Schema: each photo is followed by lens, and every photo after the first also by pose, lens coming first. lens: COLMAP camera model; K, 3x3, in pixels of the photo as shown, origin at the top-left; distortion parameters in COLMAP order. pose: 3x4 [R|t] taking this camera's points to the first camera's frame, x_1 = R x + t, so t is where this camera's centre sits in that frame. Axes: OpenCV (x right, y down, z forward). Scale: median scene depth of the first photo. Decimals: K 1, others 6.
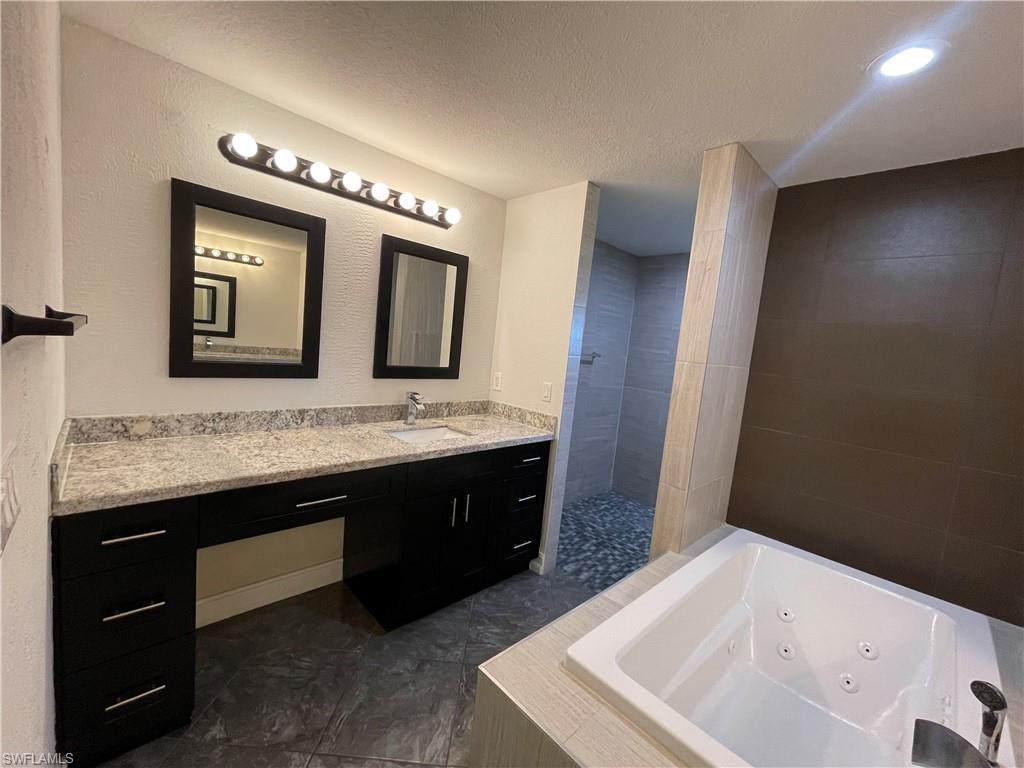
lens RADIAL K [[416.8, 0, 510.2], [0, 416.8, 382.6], [0, 0, 1]] dist [-0.003802, 0.000534]
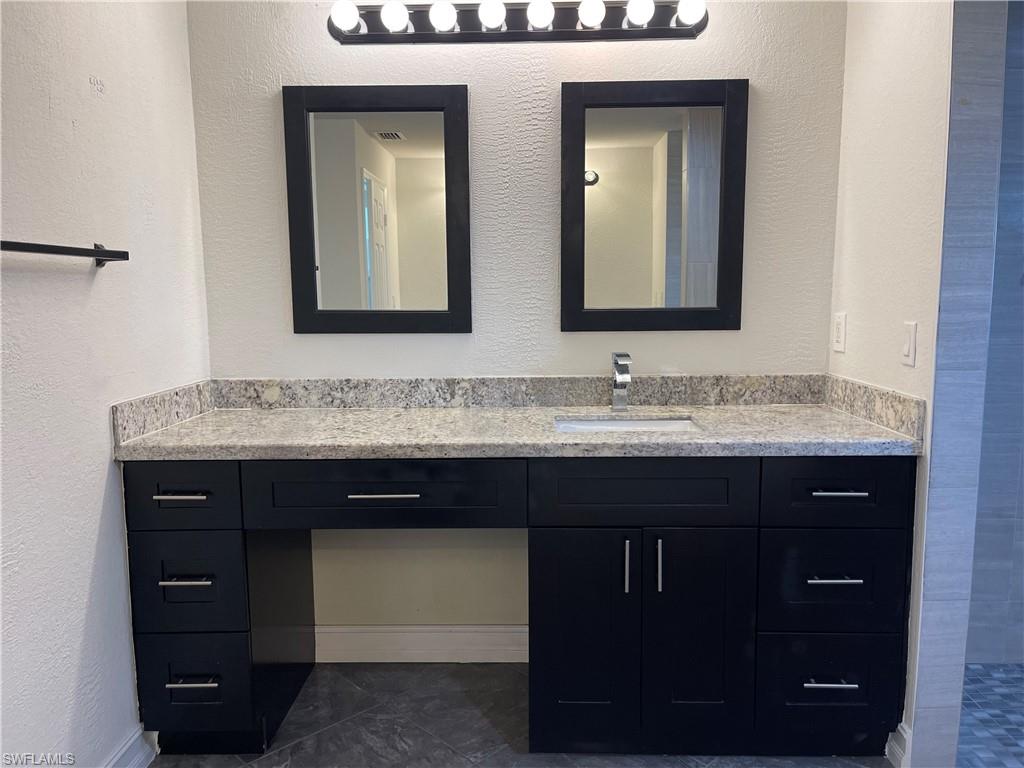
lens RADIAL K [[777.9, 0, 502.5], [0, 777.9, 382.9], [0, 0, 1]] dist [0.056609, -0.073110]
pose [[0.699791, -0.013458, -0.714221, 0.424151], [0.004646, 0.999887, -0.014289, 0.082683], [0.714333, 0.006681, 0.699774, 0.169981]]
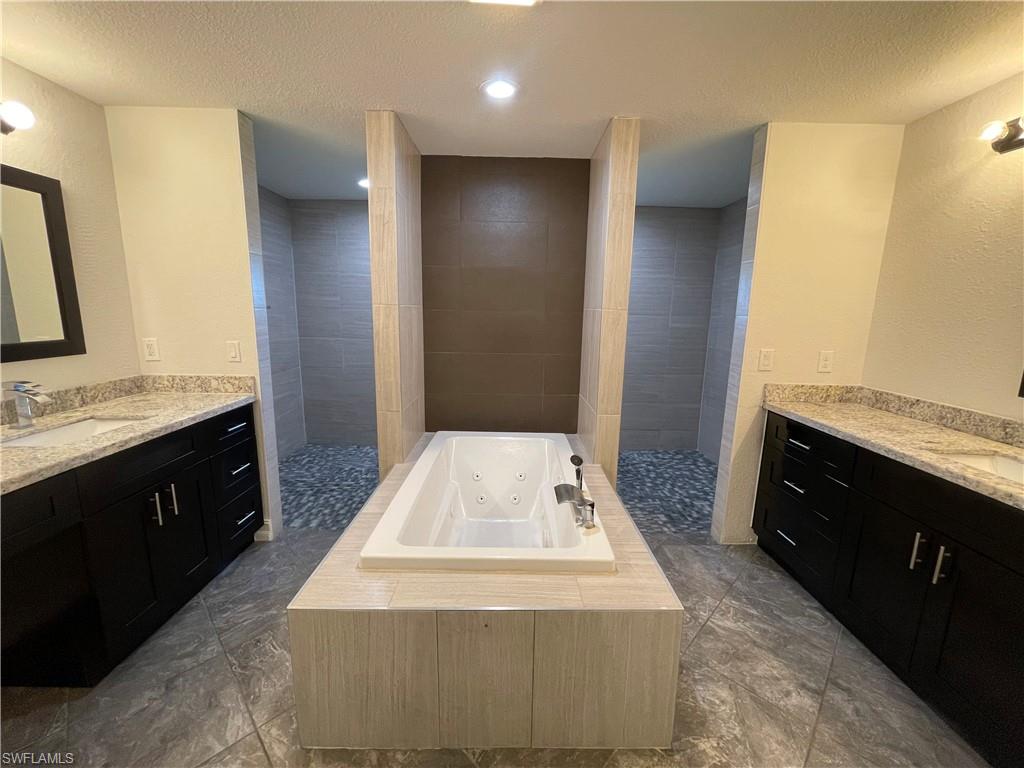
lens RADIAL K [[416.8, 0, 512.0], [0, 416.8, 381.0], [0, 0, 1]] dist [-0.003802, 0.000534]
pose [[0.688043, -0.205364, 0.696005, -0.157275], [0.118963, 0.978065, 0.170987, 0.003046], [-0.715852, -0.034847, 0.697382, -0.065946]]
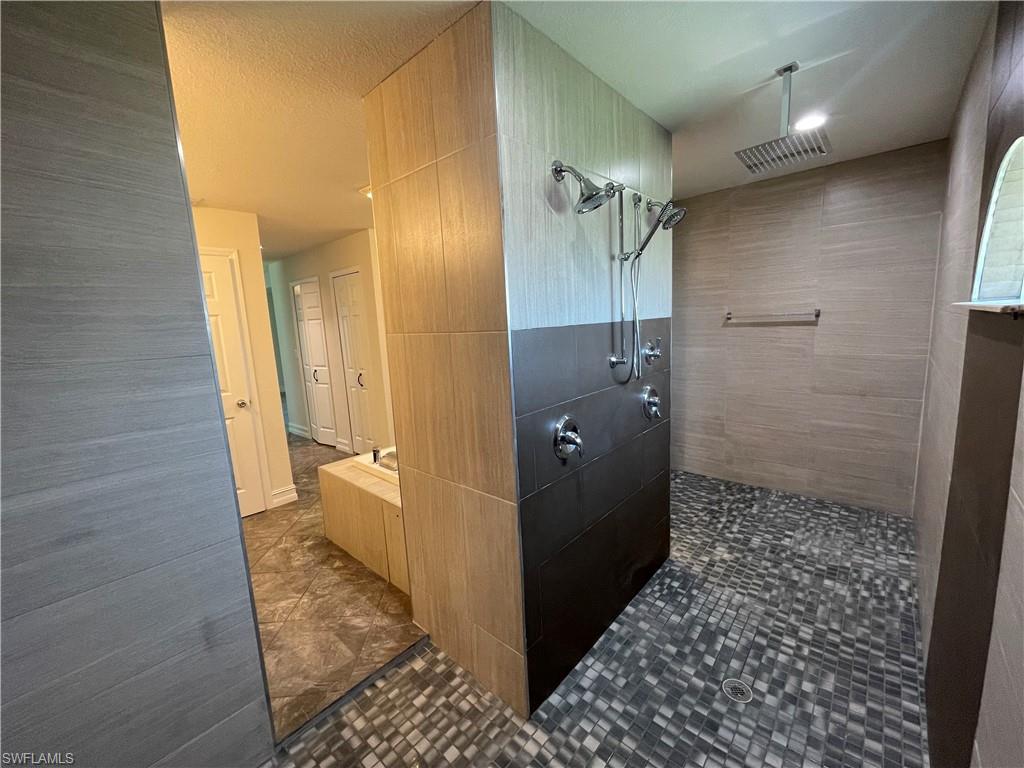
lens RADIAL K [[416.8, 0, 512.6], [0, 416.8, 385.4], [0, 0, 1]] dist [-0.003802, 0.000534]
pose [[0.062973, 0.054547, -0.996523, 1.636921], [-0.040948, 0.997806, 0.052029, 0.090492], [0.997175, 0.037530, 0.065069, 0.656469]]
